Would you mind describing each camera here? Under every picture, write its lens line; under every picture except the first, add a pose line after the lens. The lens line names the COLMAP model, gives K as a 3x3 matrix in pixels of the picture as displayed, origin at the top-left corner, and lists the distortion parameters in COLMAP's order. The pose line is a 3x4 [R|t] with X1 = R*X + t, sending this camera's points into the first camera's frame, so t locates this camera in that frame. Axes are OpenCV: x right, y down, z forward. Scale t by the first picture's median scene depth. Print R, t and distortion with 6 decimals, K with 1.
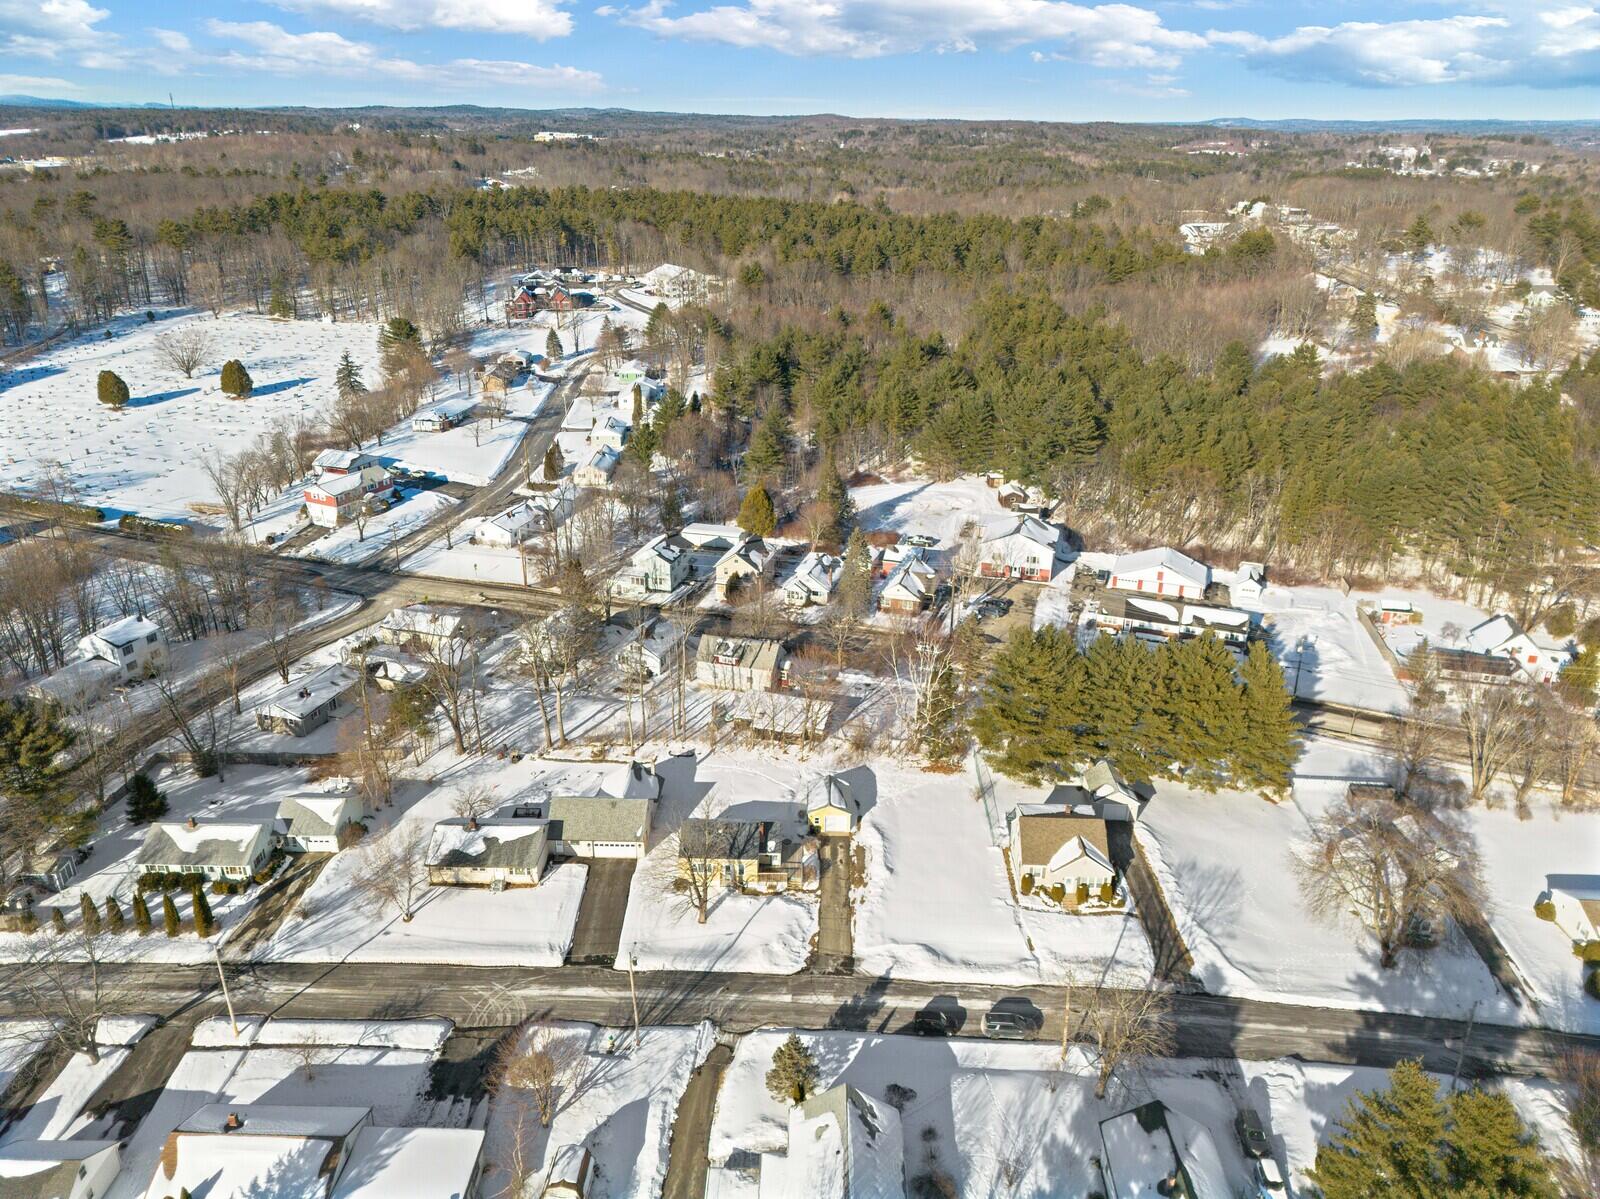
lens RADIAL K [[1091.7, 0, 806.8], [0, 1091.7, 663.9], [0, 0, 1]] dist [0.117704, -0.121676]
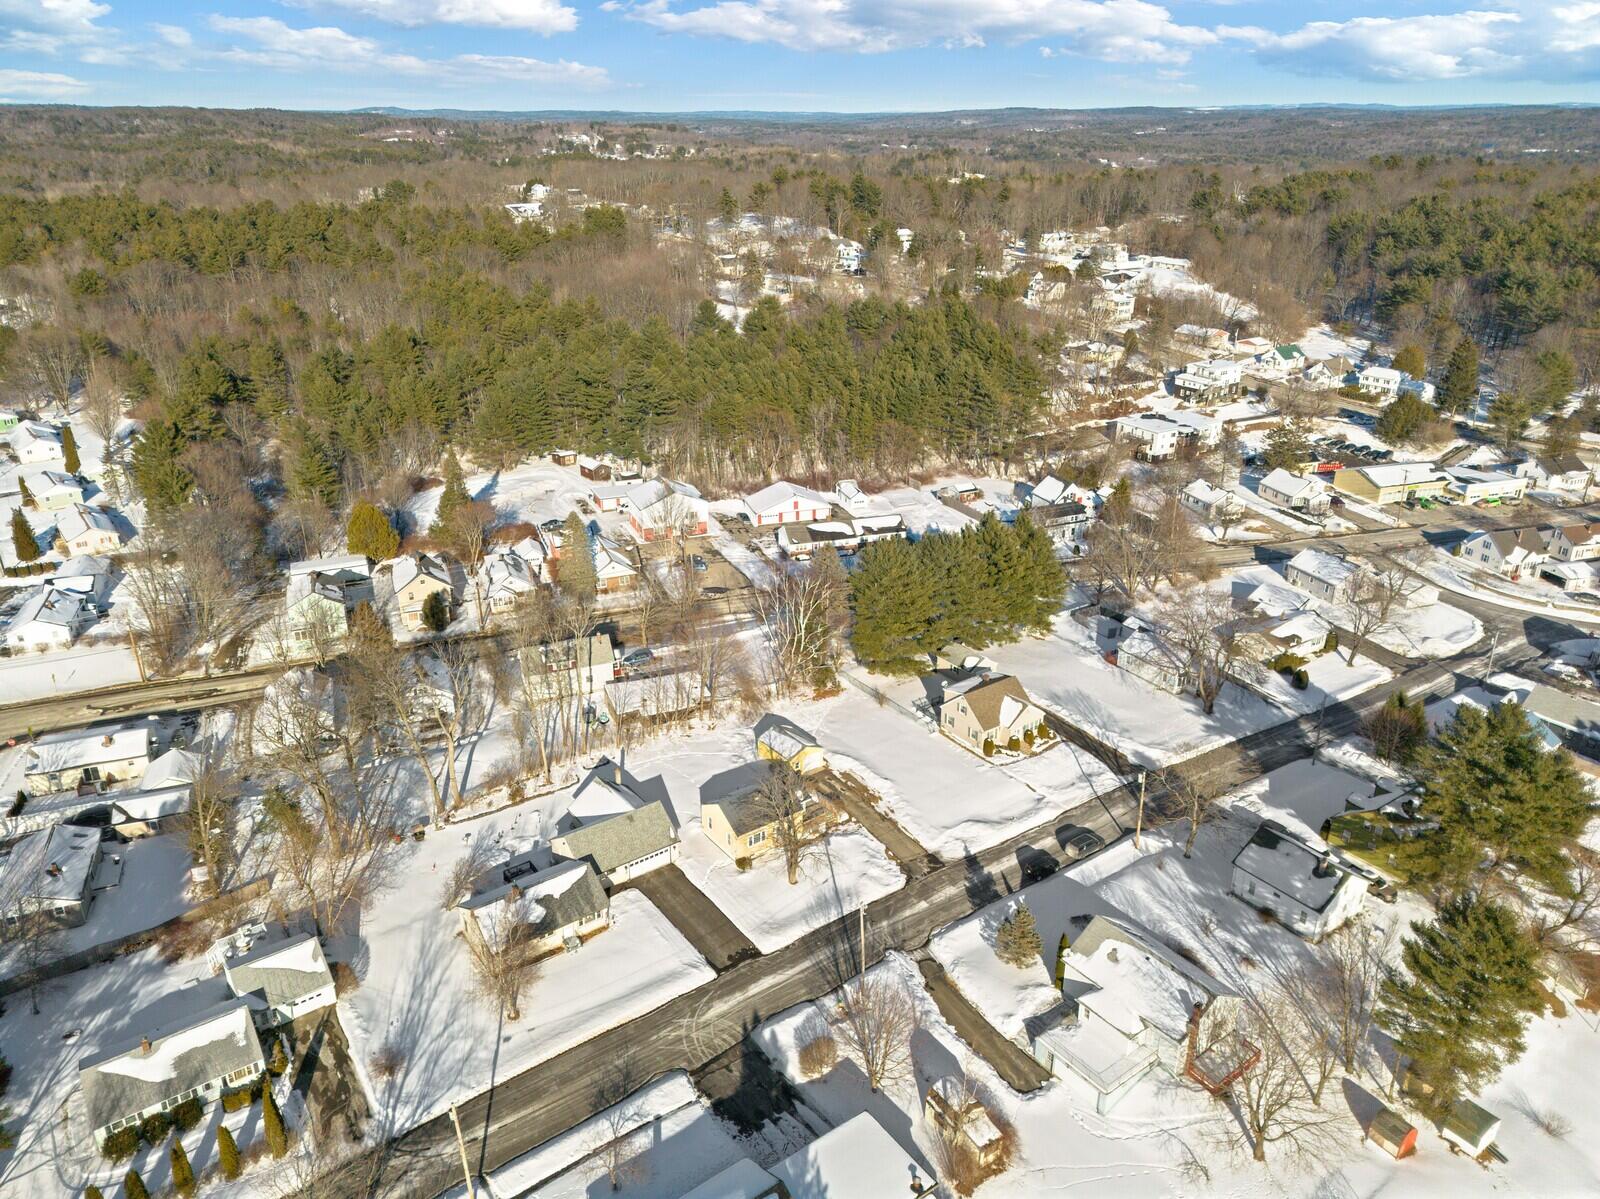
lens RADIAL K [[1091.7, 0, 806.8], [0, 1091.7, 663.9], [0, 0, 1]] dist [0.117704, -0.121676]
pose [[0.790635, -0.283864, 0.542511, -0.557486], [0.281565, 0.955355, 0.089540, -0.039660], [-0.543708, 0.081958, 0.835263, 0.145707]]
